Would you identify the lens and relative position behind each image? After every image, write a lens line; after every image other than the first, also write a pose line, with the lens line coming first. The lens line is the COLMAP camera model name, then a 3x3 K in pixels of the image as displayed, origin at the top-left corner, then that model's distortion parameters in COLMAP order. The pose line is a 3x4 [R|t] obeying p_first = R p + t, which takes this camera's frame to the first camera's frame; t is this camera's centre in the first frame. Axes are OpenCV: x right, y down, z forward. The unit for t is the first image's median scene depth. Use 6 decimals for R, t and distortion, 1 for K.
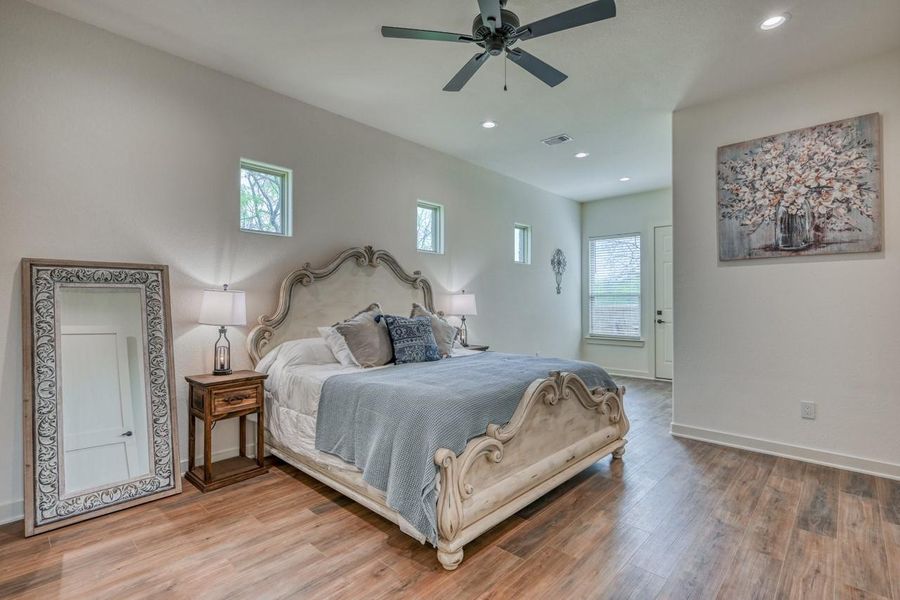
lens RADIAL K [[388.9, 0, 449.4], [0, 388.9, 298.8], [0, 0, 1]] dist [0.000482, -0.000090]
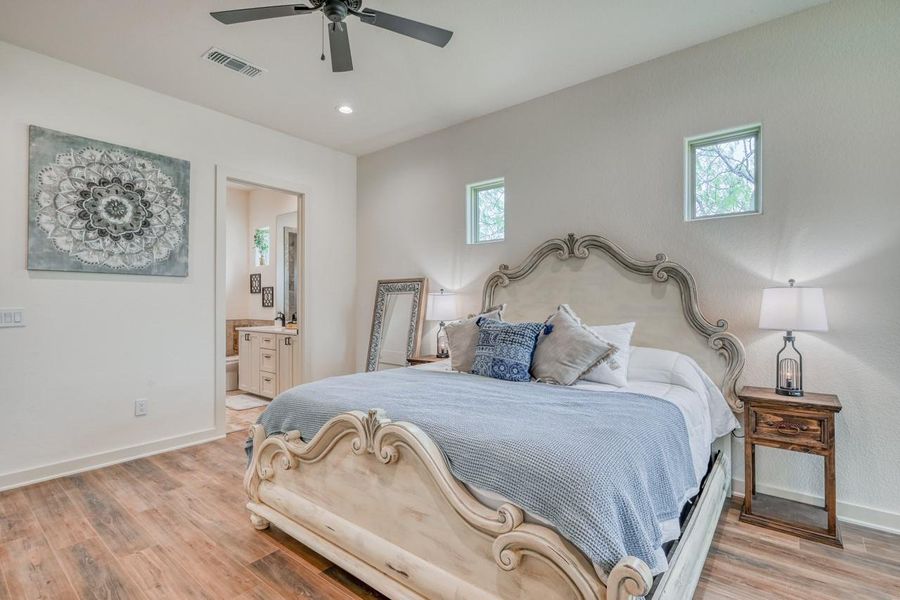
lens RADIAL K [[424.4, 0, 449.4], [0, 424.4, 284.3], [0, 0, 1]] dist [0.031637, 0.000103]
pose [[0.120286, -0.039517, -0.991952, 0.654399], [0.008402, 0.999212, -0.038788, 0.001741], [0.992704, -0.003669, 0.120524, 0.658113]]
